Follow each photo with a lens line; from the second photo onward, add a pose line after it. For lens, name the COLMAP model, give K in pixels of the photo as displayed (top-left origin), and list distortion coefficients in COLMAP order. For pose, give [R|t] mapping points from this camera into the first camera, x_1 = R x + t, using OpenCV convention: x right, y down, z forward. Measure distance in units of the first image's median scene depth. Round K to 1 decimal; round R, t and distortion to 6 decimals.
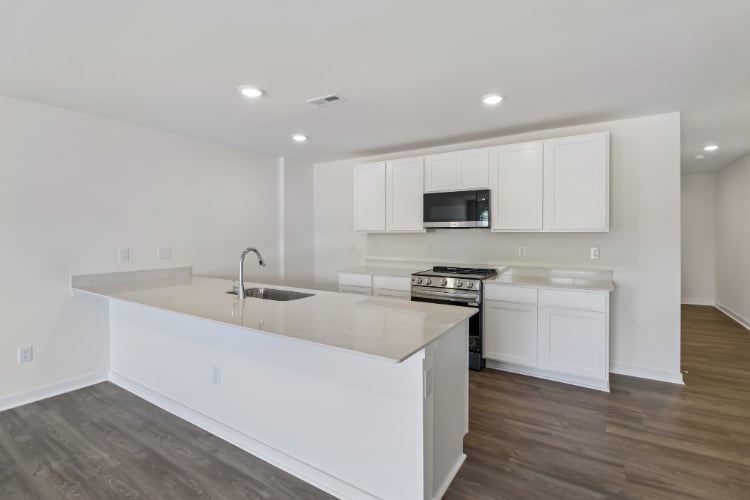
lens RADIAL K [[355.2, 0, 387.7], [0, 355.2, 237.6], [0, 0, 1]] dist [-0.003765, -0.001091]
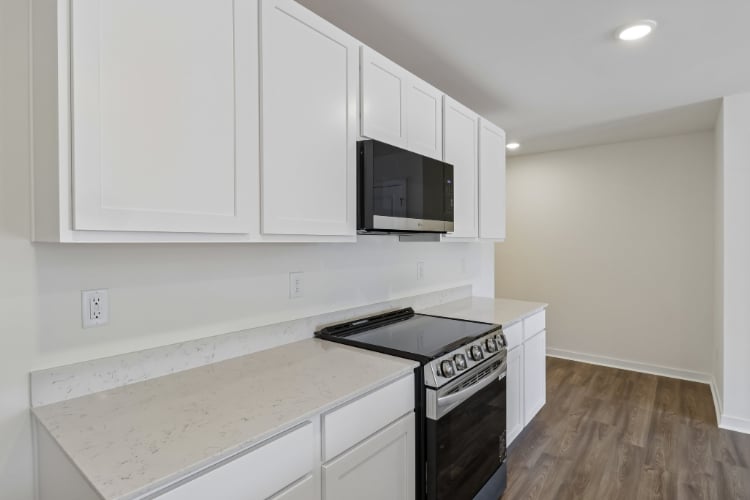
lens RADIAL K [[387.6, 0, 375.0], [0, 387.6, 250.0], [0, 0, 1]] dist [-0.001216, -0.000393]
pose [[0.116118, -0.018037, 0.993072, -0.483709], [0.009091, 0.999813, 0.017097, -0.020767], [-0.993194, 0.007043, 0.116260, 1.496541]]
